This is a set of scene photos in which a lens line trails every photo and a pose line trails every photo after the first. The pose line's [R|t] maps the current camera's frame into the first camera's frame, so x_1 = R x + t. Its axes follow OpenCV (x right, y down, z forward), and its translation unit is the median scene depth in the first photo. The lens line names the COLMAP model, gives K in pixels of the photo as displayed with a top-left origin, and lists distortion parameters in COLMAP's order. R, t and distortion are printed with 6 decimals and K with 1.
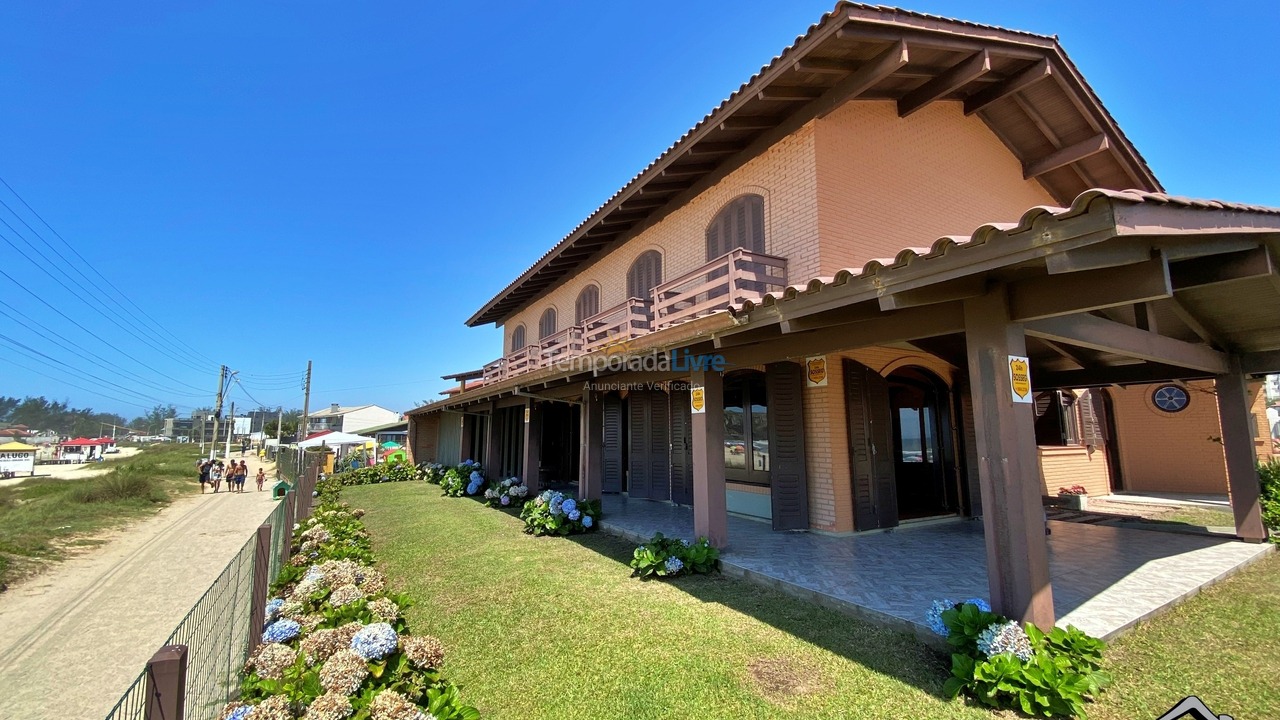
lens RADIAL K [[522.6, 0, 640.0], [0, 522.6, 360.0], [0, 0, 1]] dist [0.040424, -0.028743]
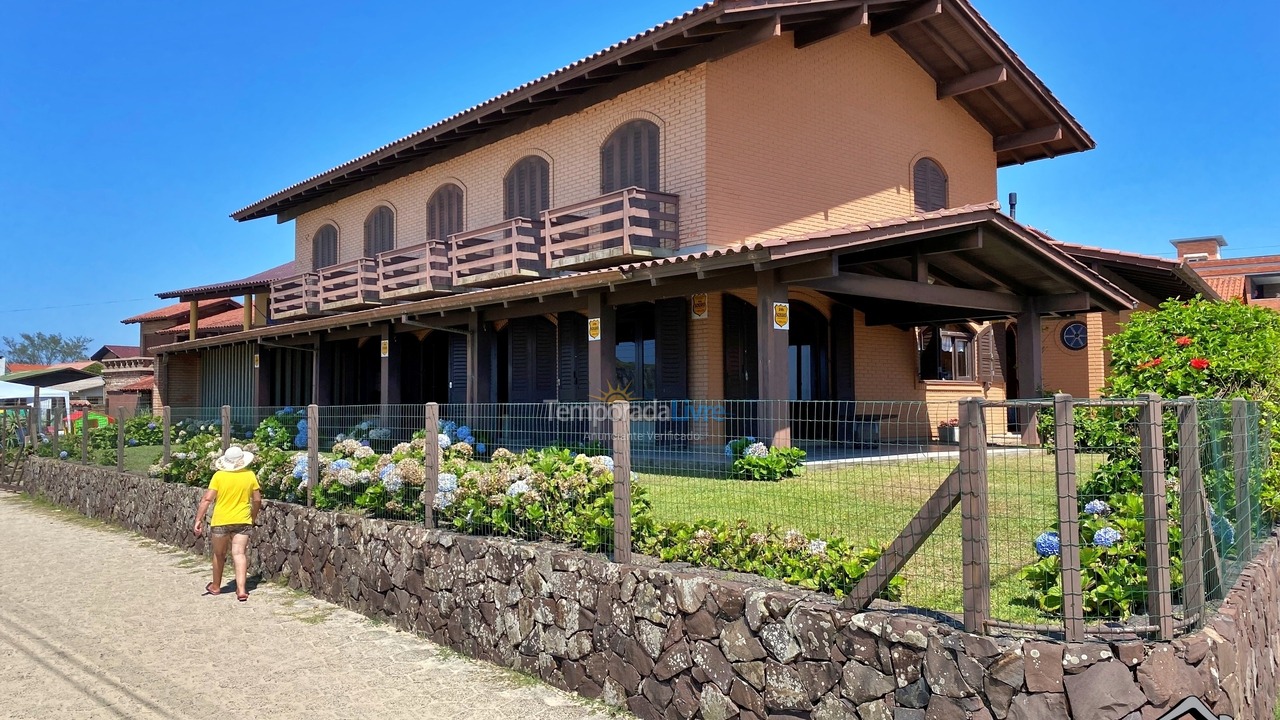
lens RADIAL K [[985.1, 0, 640.0], [0, 985.1, 360.0], [0, 0, 1]] dist [0.001535, 0.004037]
pose [[0.983673, 0.005861, 0.179868, -0.154869], [-0.023141, 0.995292, 0.094123, -0.054057], [-0.178469, -0.096748, 0.979177, -0.994335]]
